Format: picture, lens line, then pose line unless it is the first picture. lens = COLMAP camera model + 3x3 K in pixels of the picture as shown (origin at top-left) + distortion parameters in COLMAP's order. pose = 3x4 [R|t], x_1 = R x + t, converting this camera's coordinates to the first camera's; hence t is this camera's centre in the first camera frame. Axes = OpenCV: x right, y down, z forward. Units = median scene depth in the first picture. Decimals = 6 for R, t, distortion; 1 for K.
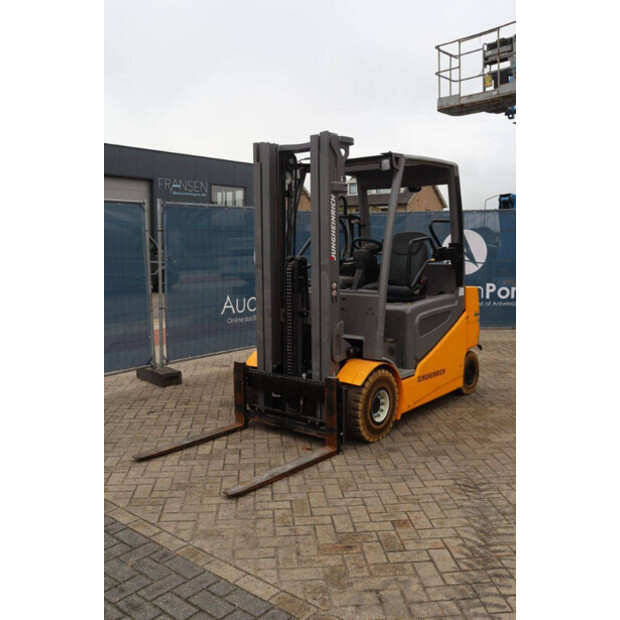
lens RADIAL K [[588.8, 0, 310.4], [0, 588.8, 308.5], [0, 0, 1]] dist [-0.060630, 0.000000]
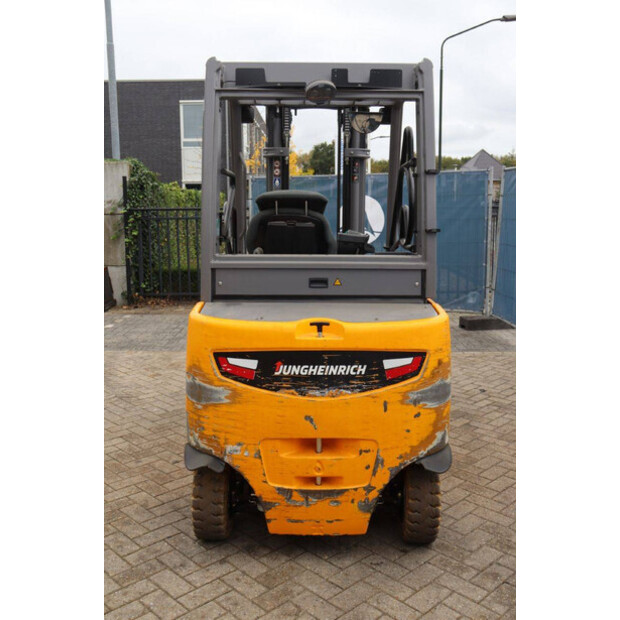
lens RADIAL K [[636.3, 0, 308.0], [0, 636.3, 308.0], [0, 0, 1]] dist [-0.048887, 0.000000]
pose [[-0.769739, 0.106573, -0.629400, 0.605382], [-0.069186, 0.966230, 0.248220, -0.194824], [0.634598, 0.234610, -0.736372, 1.647369]]
